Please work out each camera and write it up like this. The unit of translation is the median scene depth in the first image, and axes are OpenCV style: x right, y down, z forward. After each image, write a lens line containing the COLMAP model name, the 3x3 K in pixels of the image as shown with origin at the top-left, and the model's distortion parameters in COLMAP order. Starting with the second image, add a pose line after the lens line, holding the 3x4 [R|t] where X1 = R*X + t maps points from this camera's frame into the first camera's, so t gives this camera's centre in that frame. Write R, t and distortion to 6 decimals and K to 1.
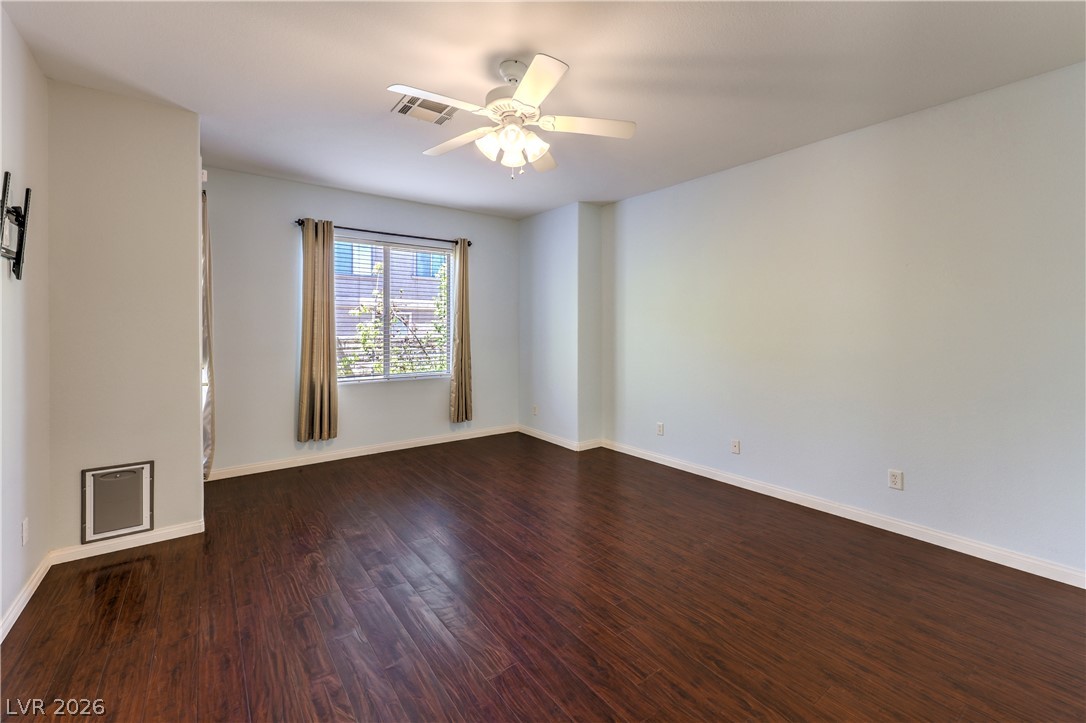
lens RADIAL K [[441.8, 0, 554.4], [0, 441.8, 333.0], [0, 0, 1]] dist [0.007837, 0.000647]
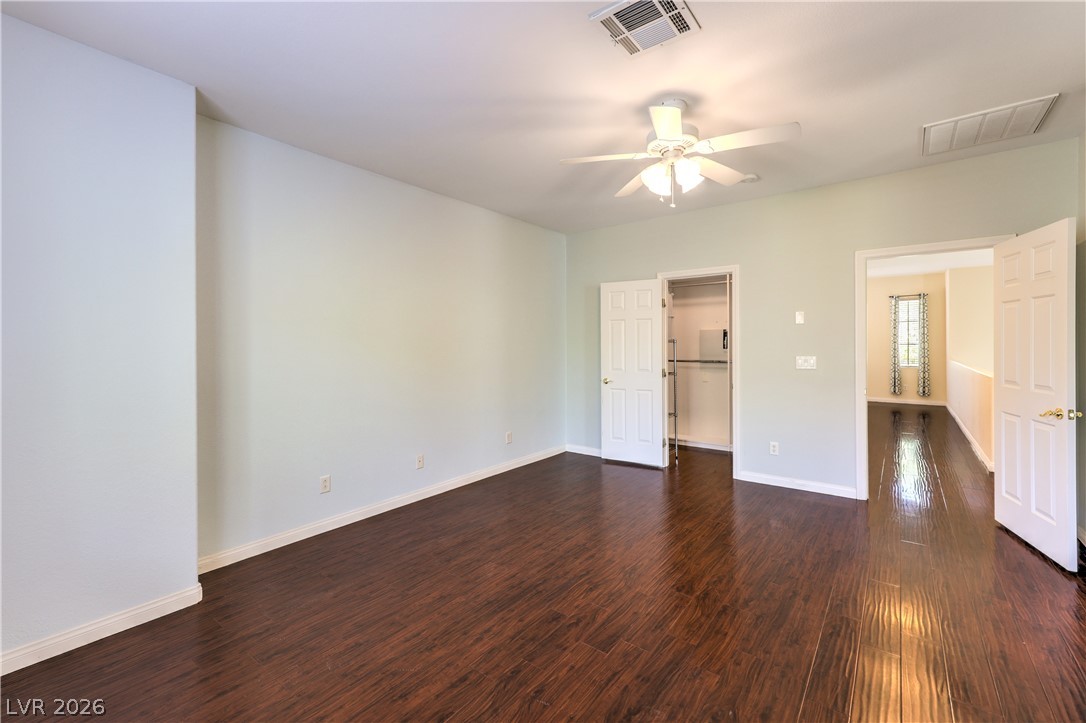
lens RADIAL K [[461.4, 0, 535.5], [0, 461.4, 351.4], [0, 0, 1]] dist [0.010837, 0.000024]
pose [[-0.240208, -0.009676, 0.970673, -0.831890], [0.015339, 0.999788, 0.013762, -0.011679], [-0.970600, 0.018195, -0.240008, 1.195243]]
